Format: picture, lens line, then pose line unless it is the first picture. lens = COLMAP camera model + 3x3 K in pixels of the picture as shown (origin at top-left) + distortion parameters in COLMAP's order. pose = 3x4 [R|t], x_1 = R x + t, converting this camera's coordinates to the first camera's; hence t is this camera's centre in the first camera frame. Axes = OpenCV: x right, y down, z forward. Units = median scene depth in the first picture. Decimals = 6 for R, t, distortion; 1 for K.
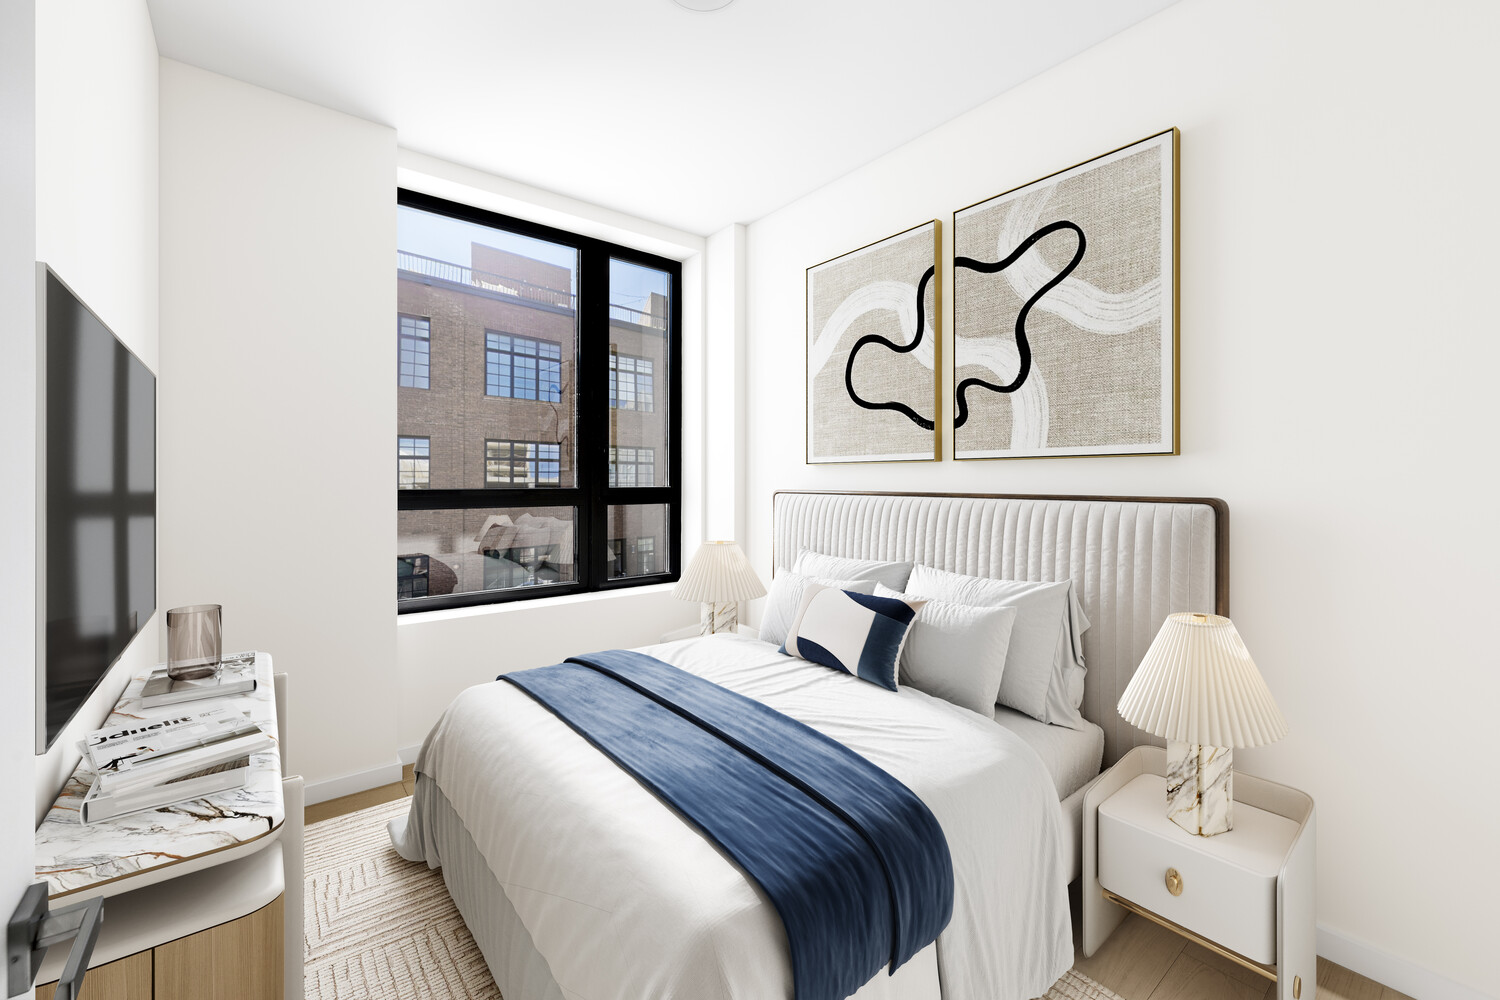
lens RADIAL K [[603.0, 0, 751.1], [0, 603.0, 488.4], [0, 0, 1]] dist [0.000453, 0.000025]
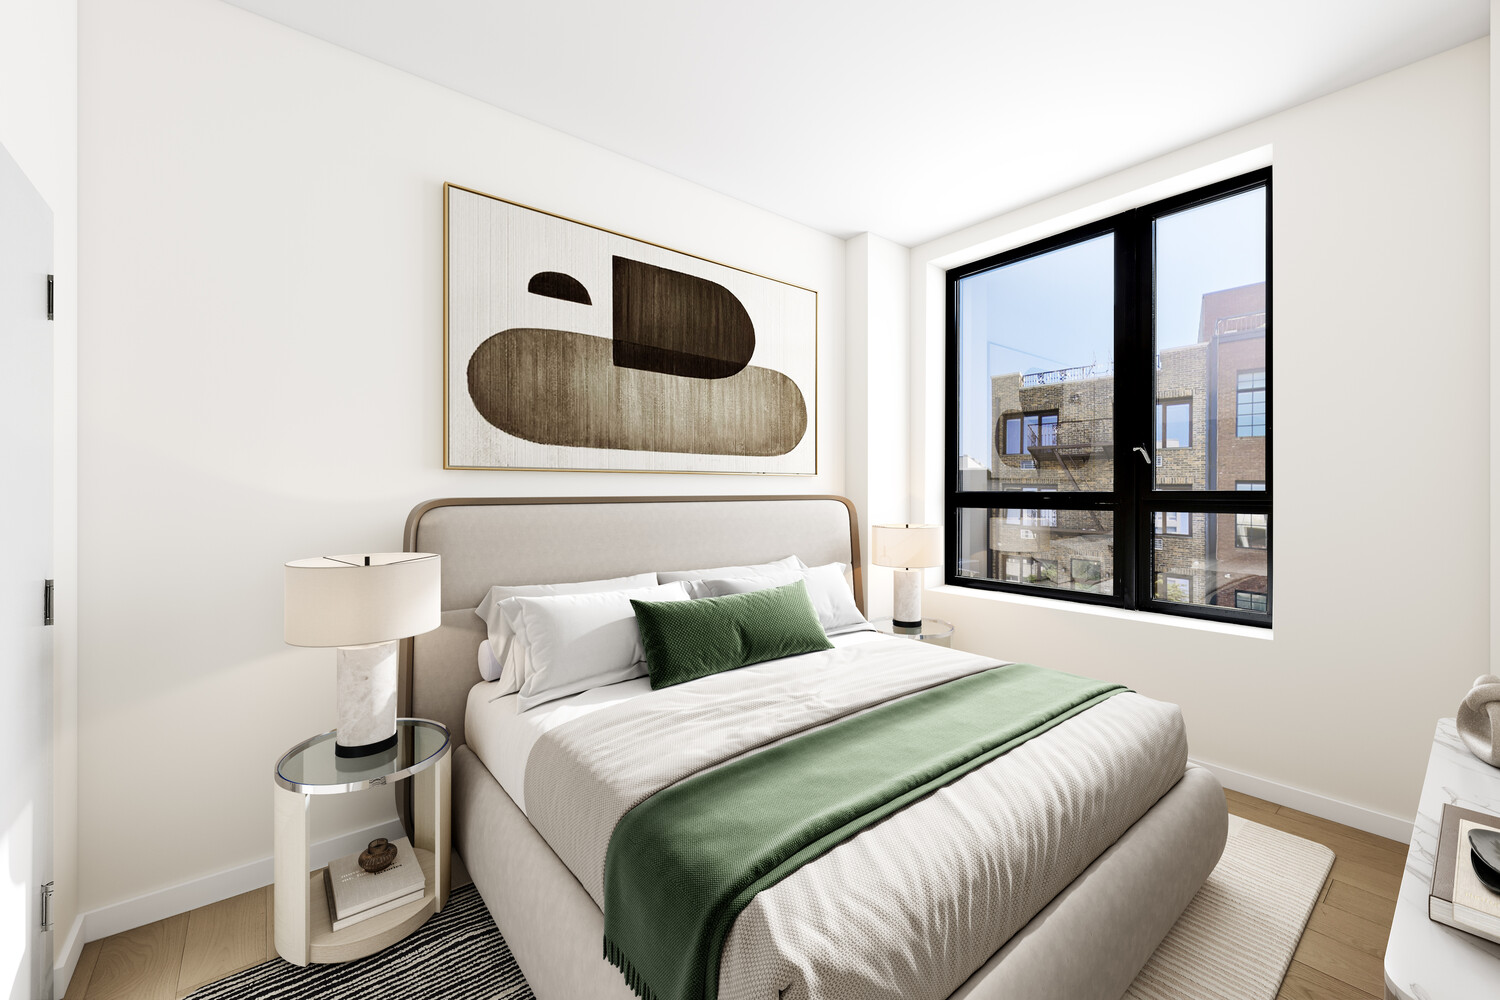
lens RADIAL K [[603.0, 0, 751.1], [0, 603.0, 488.4], [0, 0, 1]] dist [0.000453, 0.000025]
pose [[-0.001979, 0.001661, -0.999997, 0.616444], [-0.001217, 0.999998, 0.001664, -0.006065], [0.999997, 0.001220, -0.001977, 0.435808]]
